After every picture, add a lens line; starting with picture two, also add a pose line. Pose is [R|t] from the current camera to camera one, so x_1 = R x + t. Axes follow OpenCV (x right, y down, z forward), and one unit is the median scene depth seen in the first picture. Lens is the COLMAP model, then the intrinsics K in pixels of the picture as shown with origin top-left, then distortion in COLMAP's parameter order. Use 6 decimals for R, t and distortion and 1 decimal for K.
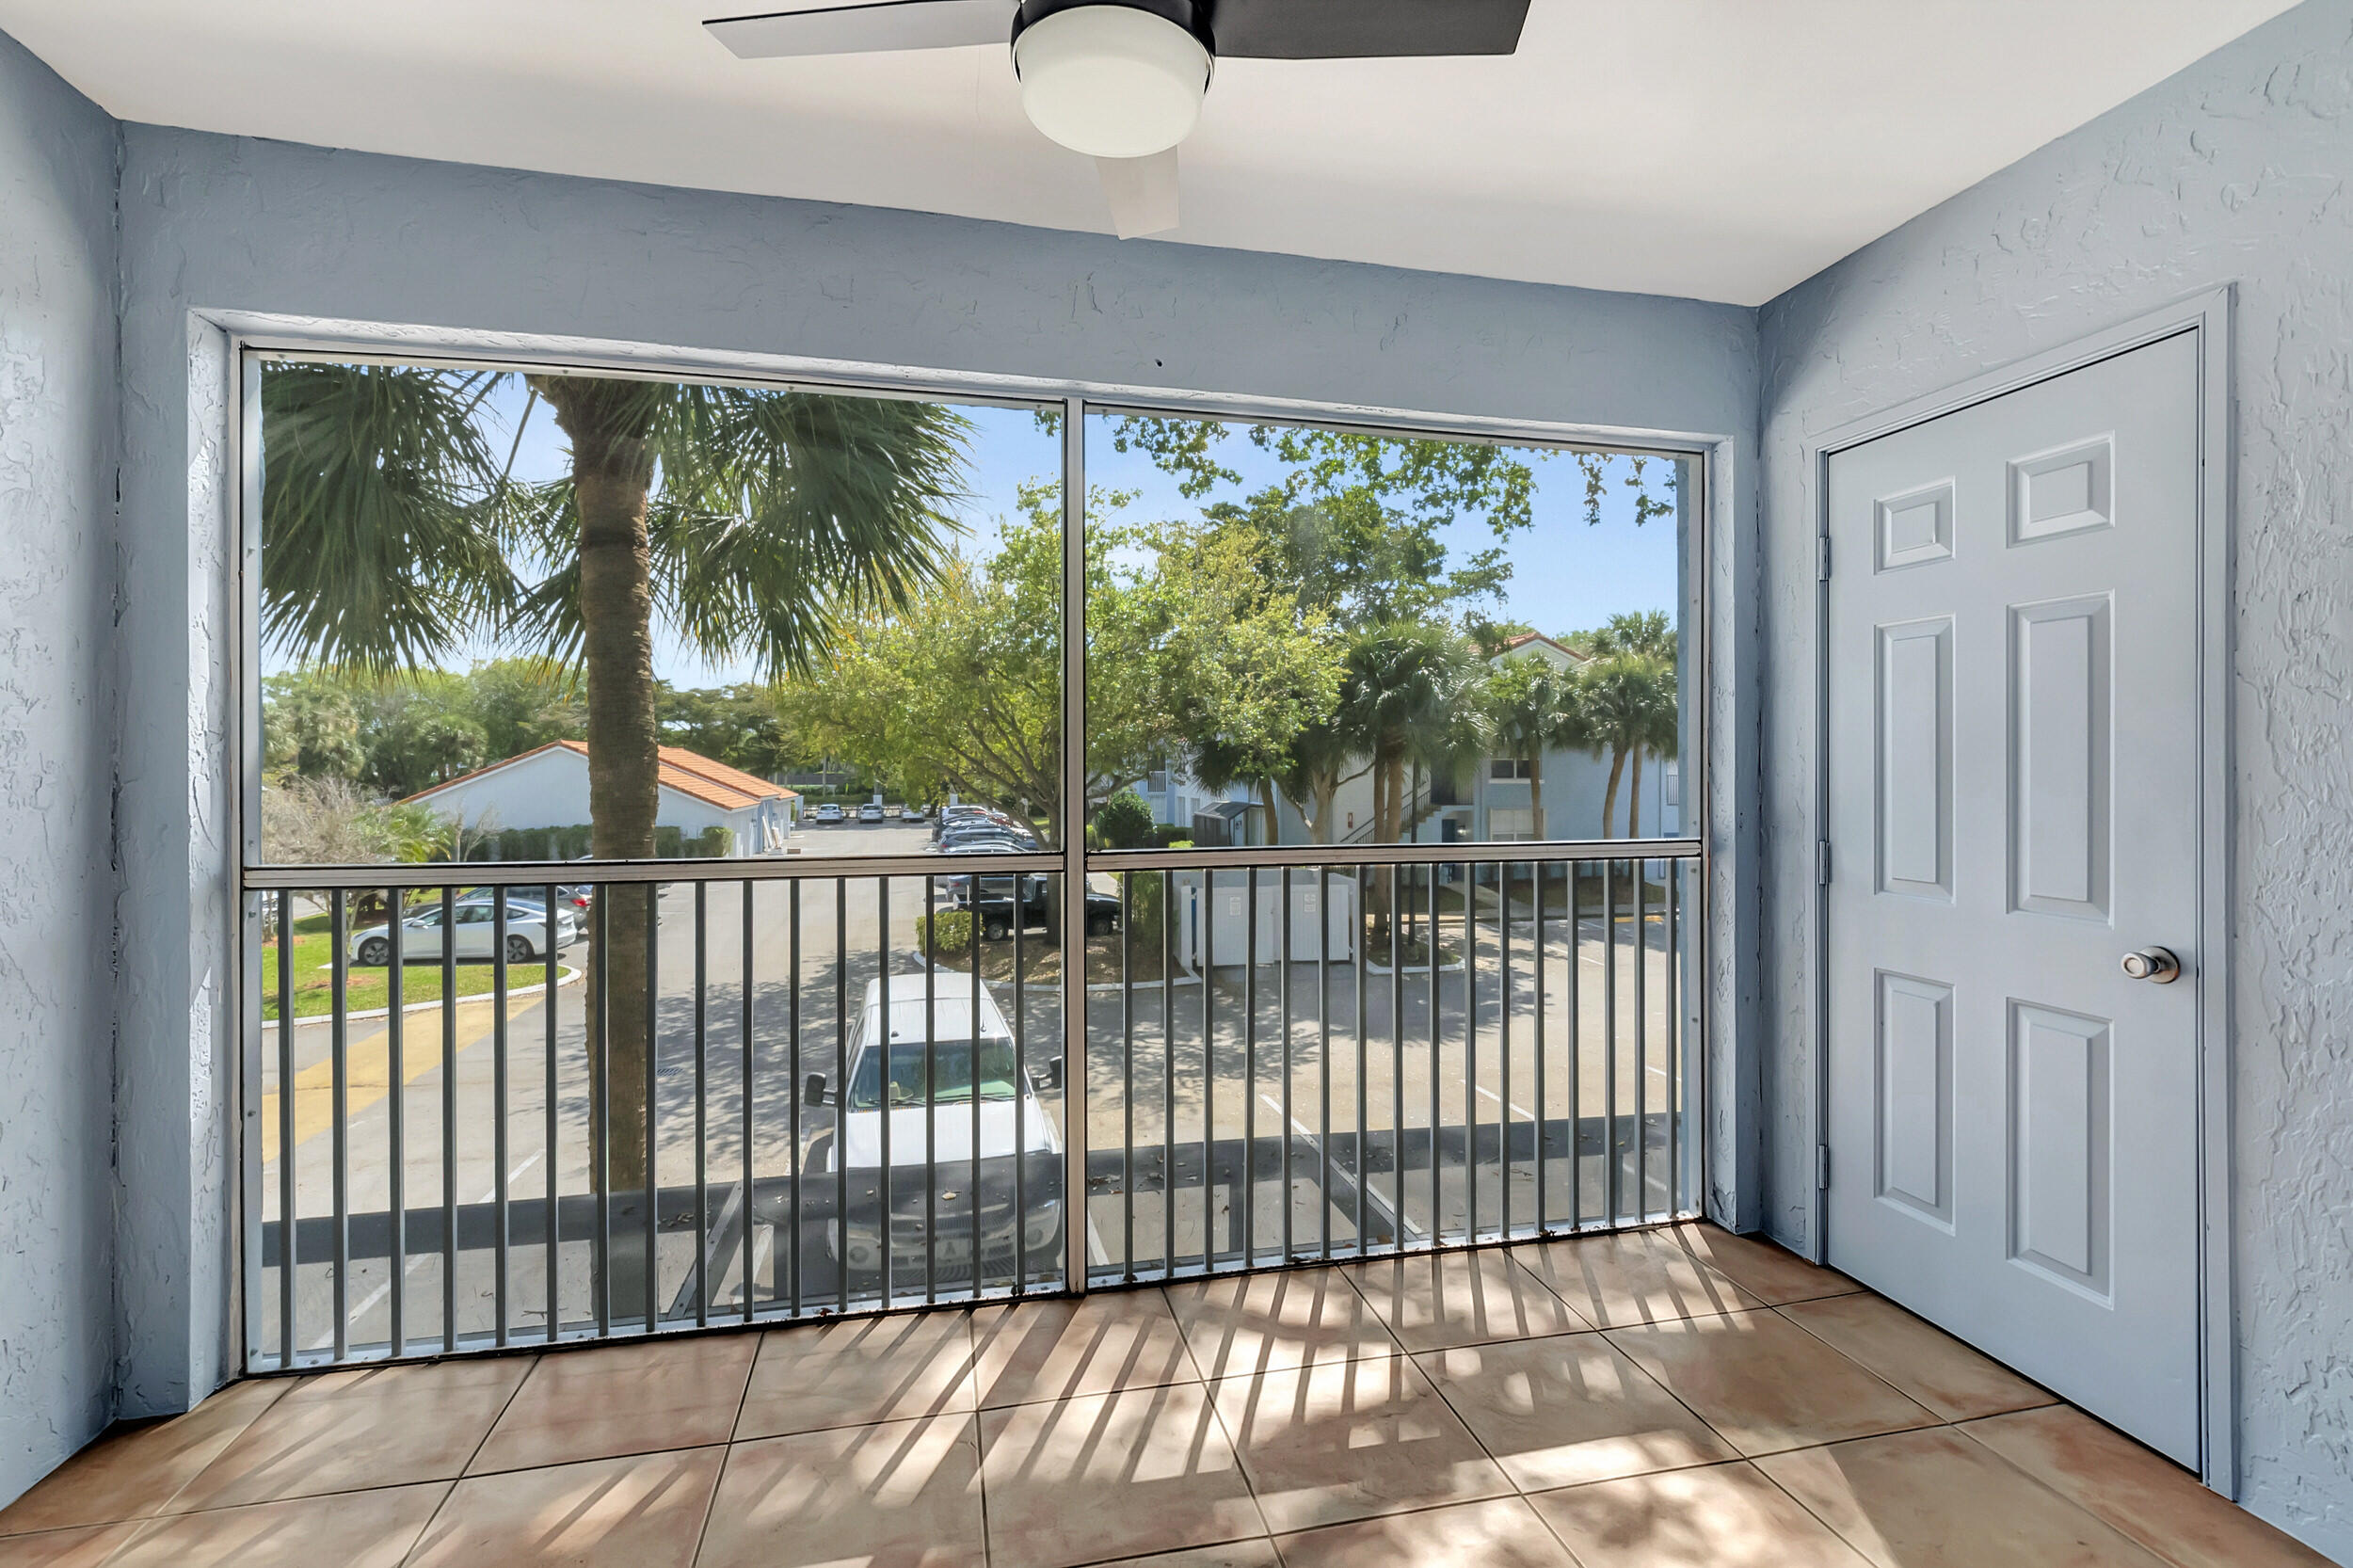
lens RADIAL K [[1048.5, 0, 1179.3], [0, 1048.5, 760.7], [0, 0, 1]] dist [0.004876, -0.002053]
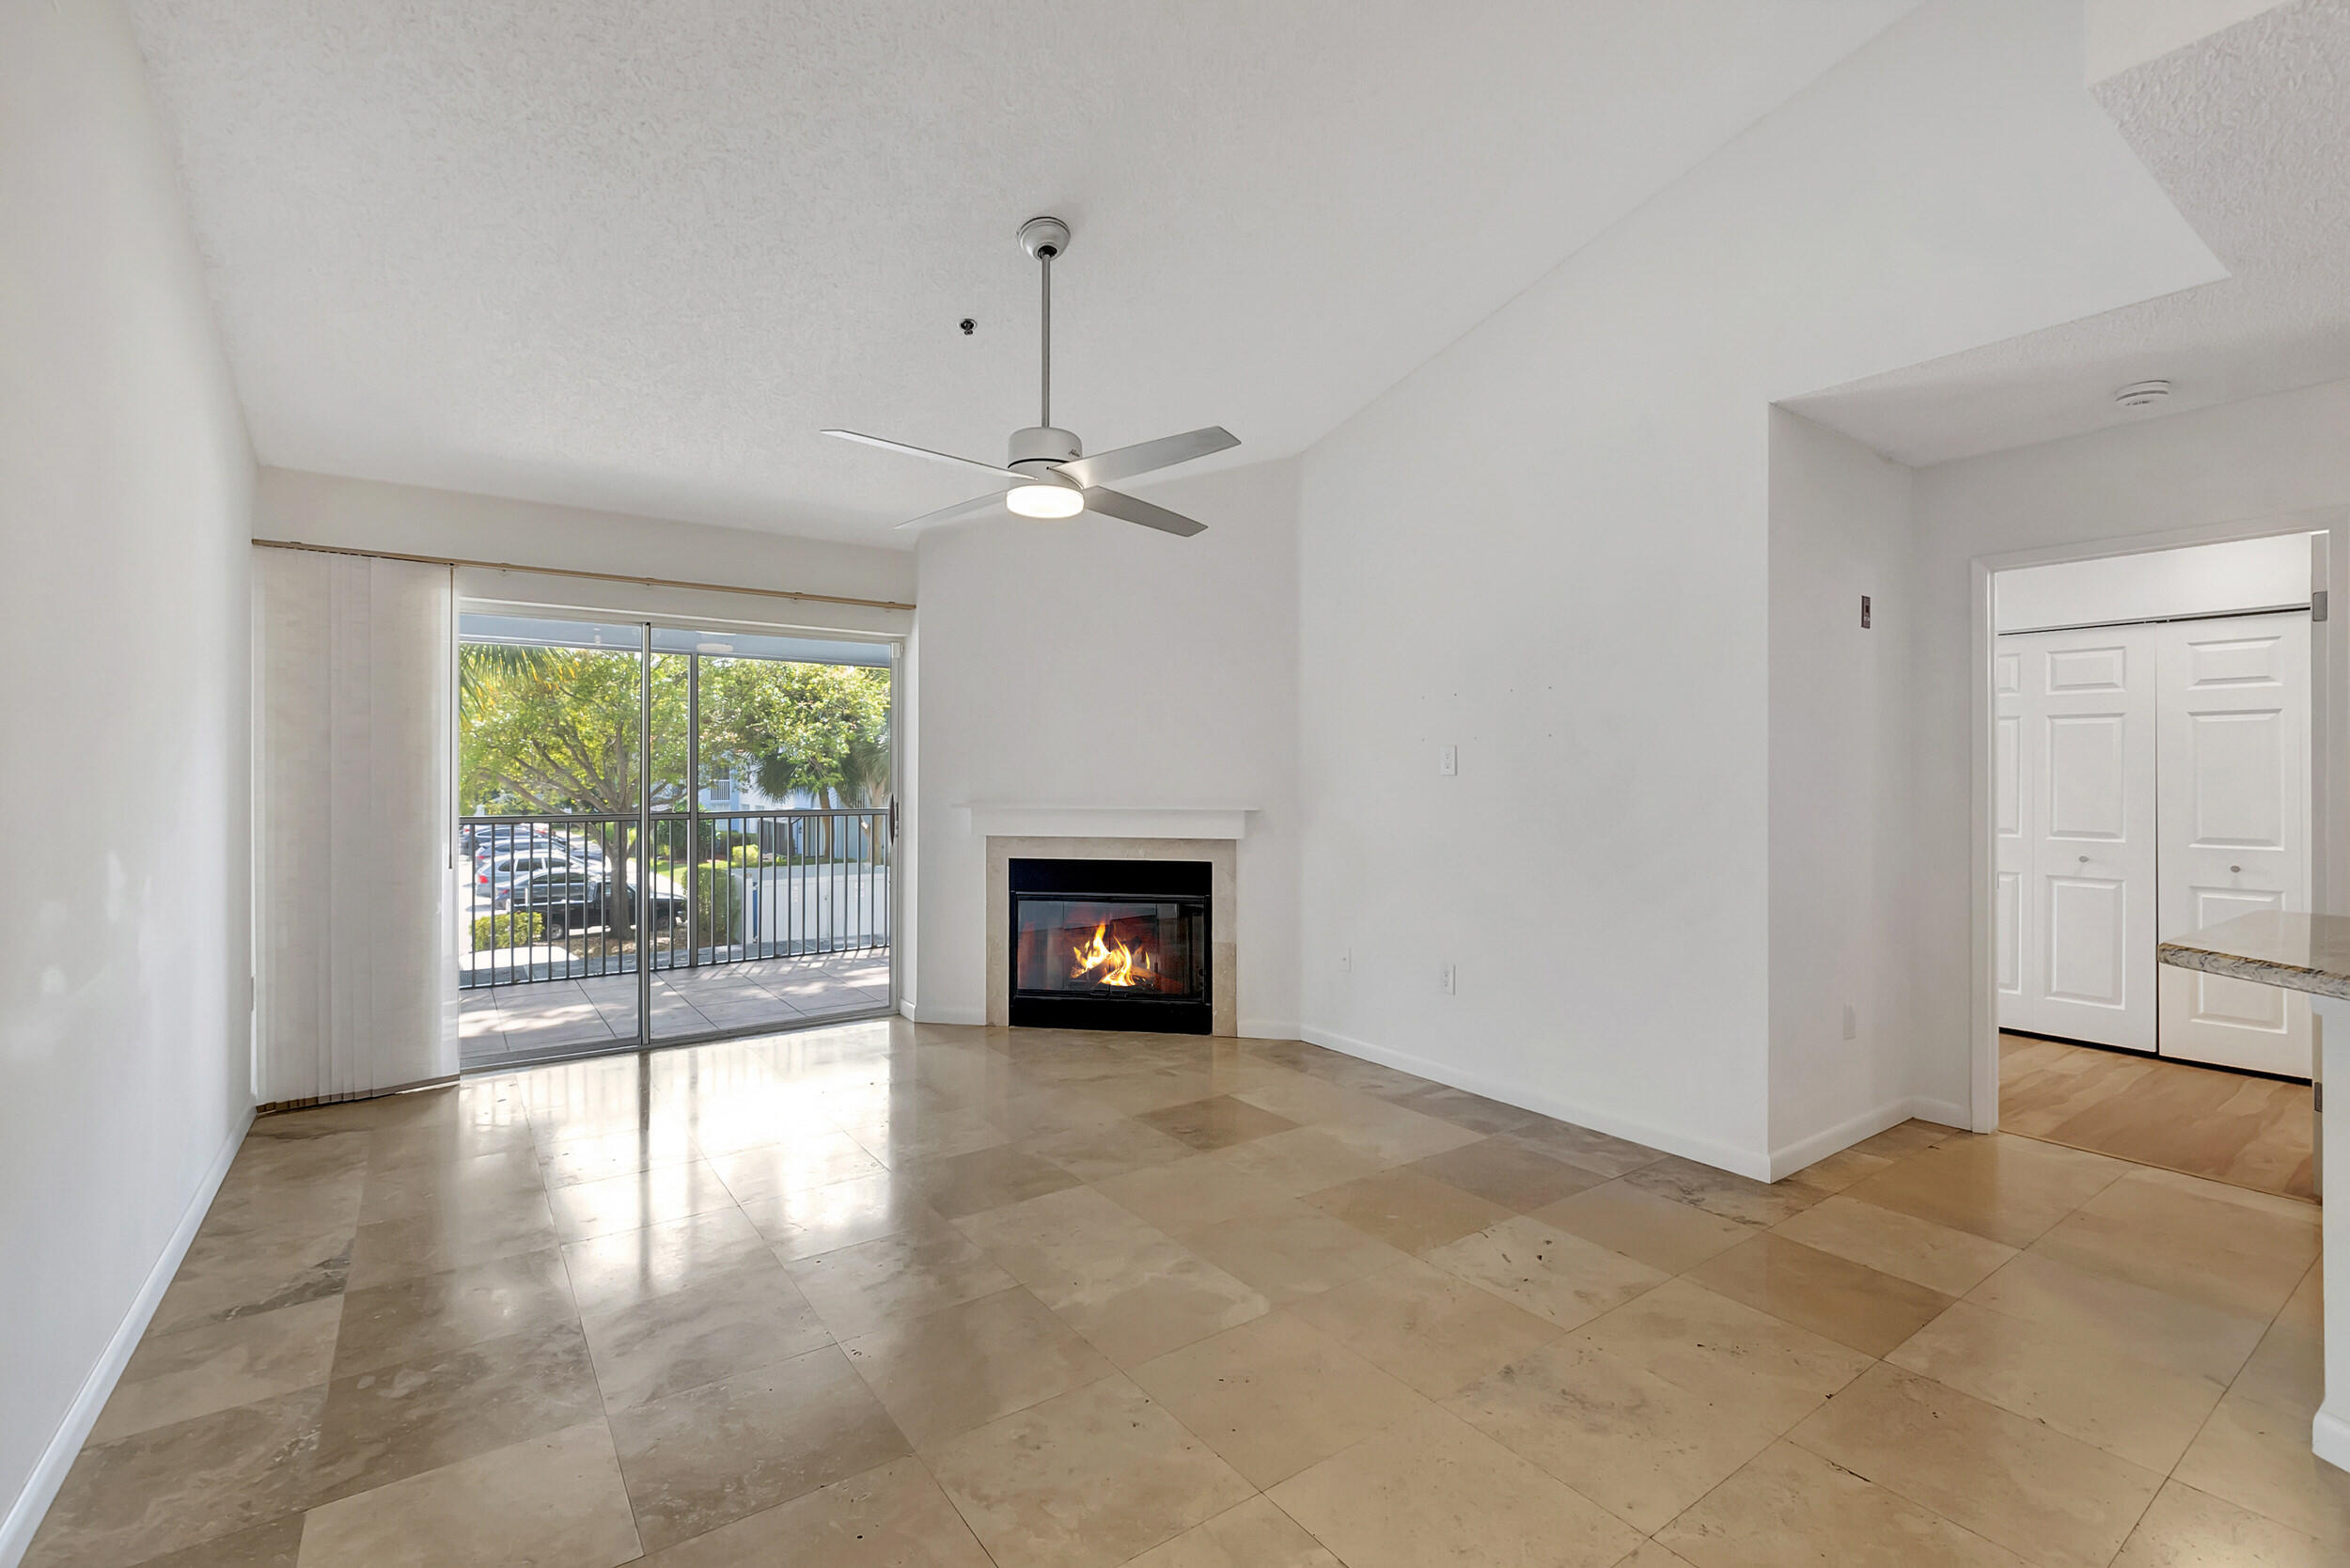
lens RADIAL K [[1047.2, 0, 1164.6], [0, 1047.2, 775.7], [0, 0, 1]] dist [0.004876, -0.002053]
pose [[0.929085, 0.002978, 0.369855, 0.017528], [-0.005052, 0.999976, 0.004638, -0.013156], [-0.369832, -0.006178, 0.929078, -0.919847]]
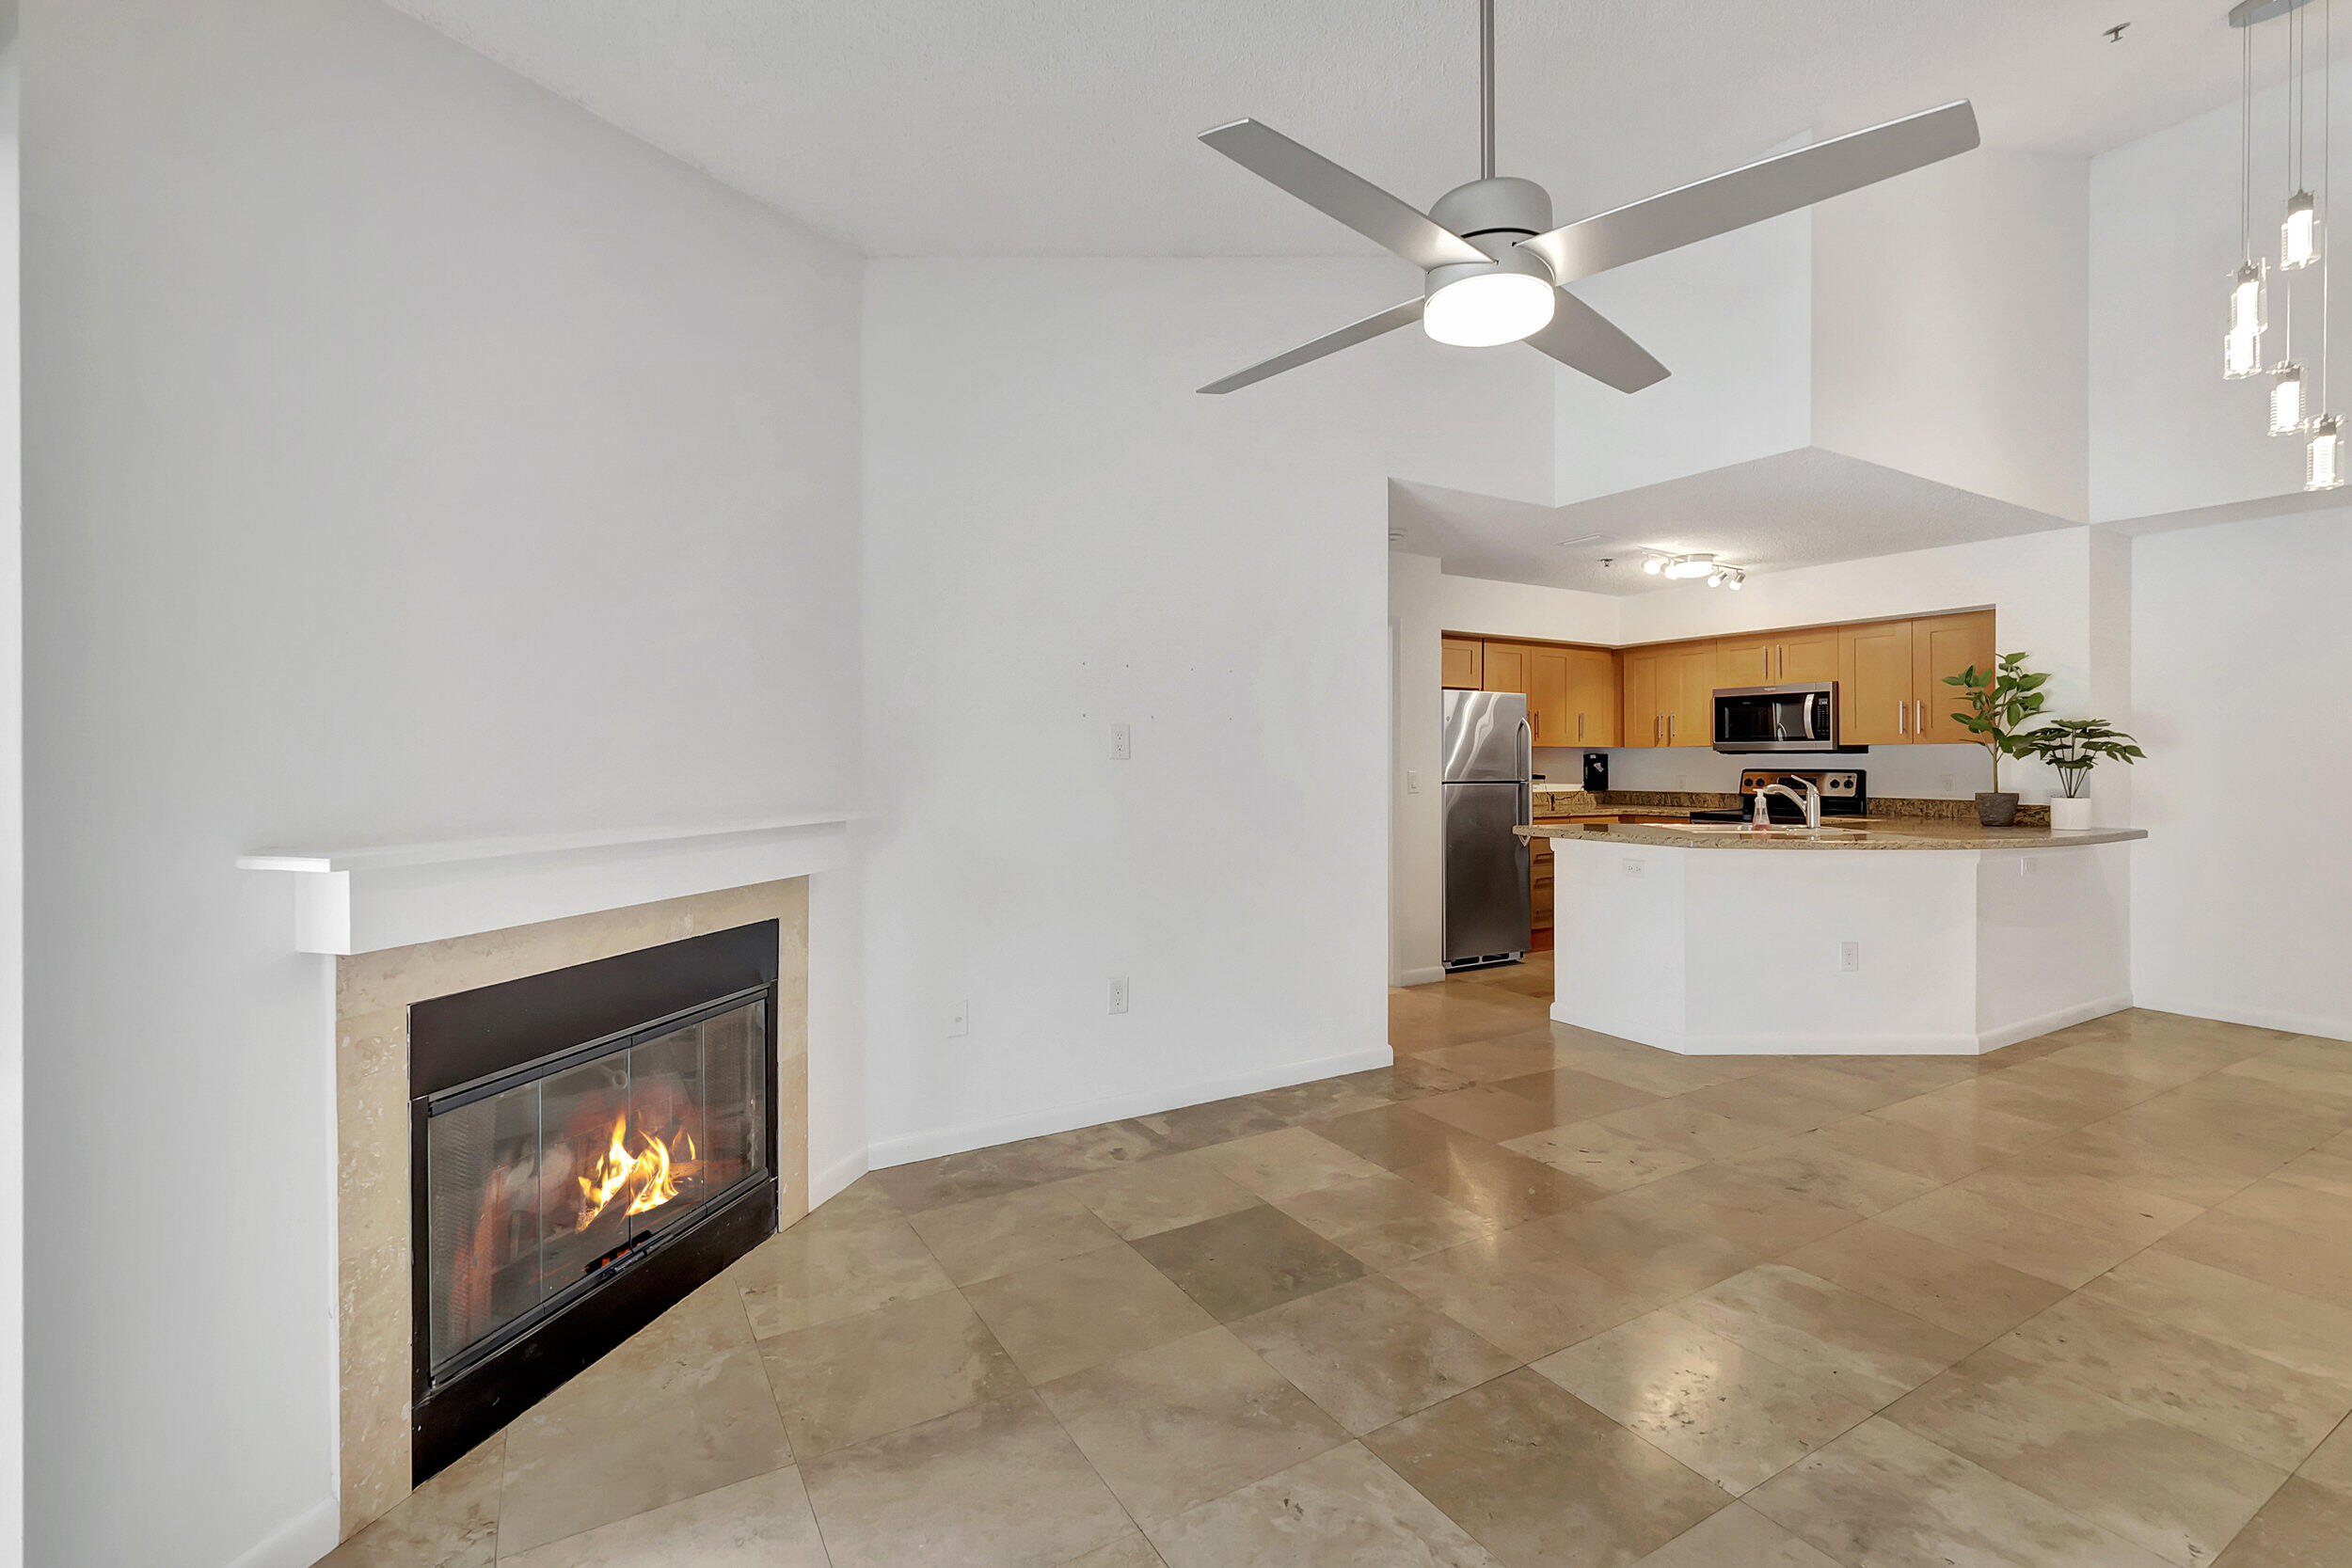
lens RADIAL K [[1047.9, 0, 1171.9], [0, 1047.9, 764.4], [0, 0, 1]] dist [0.004876, -0.002053]
pose [[-0.299053, -0.003872, 0.954229, -0.138196], [-0.005096, 0.999984, 0.002460, -0.009595], [-0.954223, -0.004127, -0.299068, -0.143336]]
